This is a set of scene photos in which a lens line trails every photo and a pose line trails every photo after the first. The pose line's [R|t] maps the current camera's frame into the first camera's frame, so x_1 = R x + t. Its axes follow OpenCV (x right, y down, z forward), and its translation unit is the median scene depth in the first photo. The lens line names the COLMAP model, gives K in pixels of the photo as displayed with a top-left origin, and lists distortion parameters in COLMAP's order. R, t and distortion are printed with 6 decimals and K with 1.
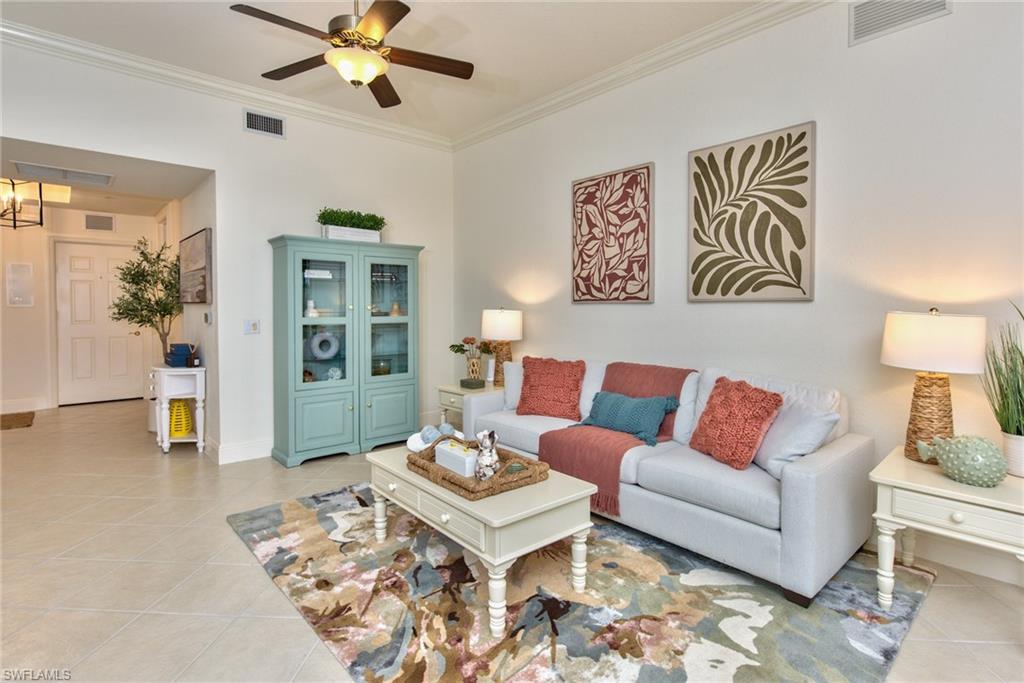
lens RADIAL K [[526.3, 0, 539.8], [0, 526.3, 314.1], [0, 0, 1]] dist [0.005006, 0.000490]
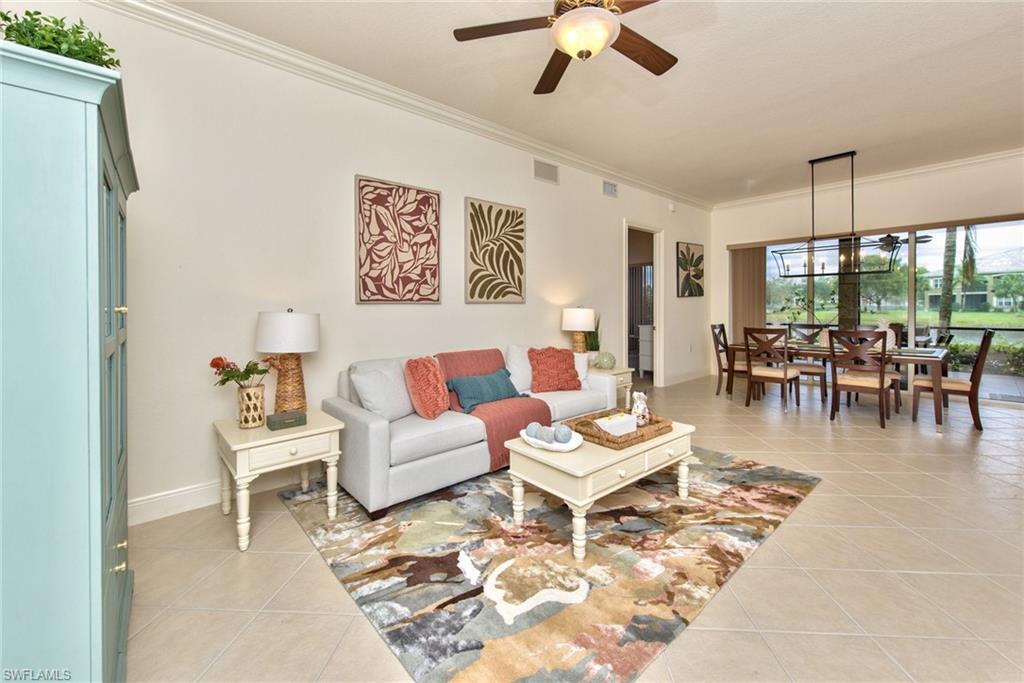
lens RADIAL K [[410.1, 0, 505.9], [0, 410.1, 305.7], [0, 0, 1]] dist [0.007501, -0.000522]
pose [[0.025457, 0.002175, 0.999674, -0.737925], [0.019151, 0.999813, -0.002663, -0.010139], [-0.999492, 0.019213, 0.025411, 0.793944]]
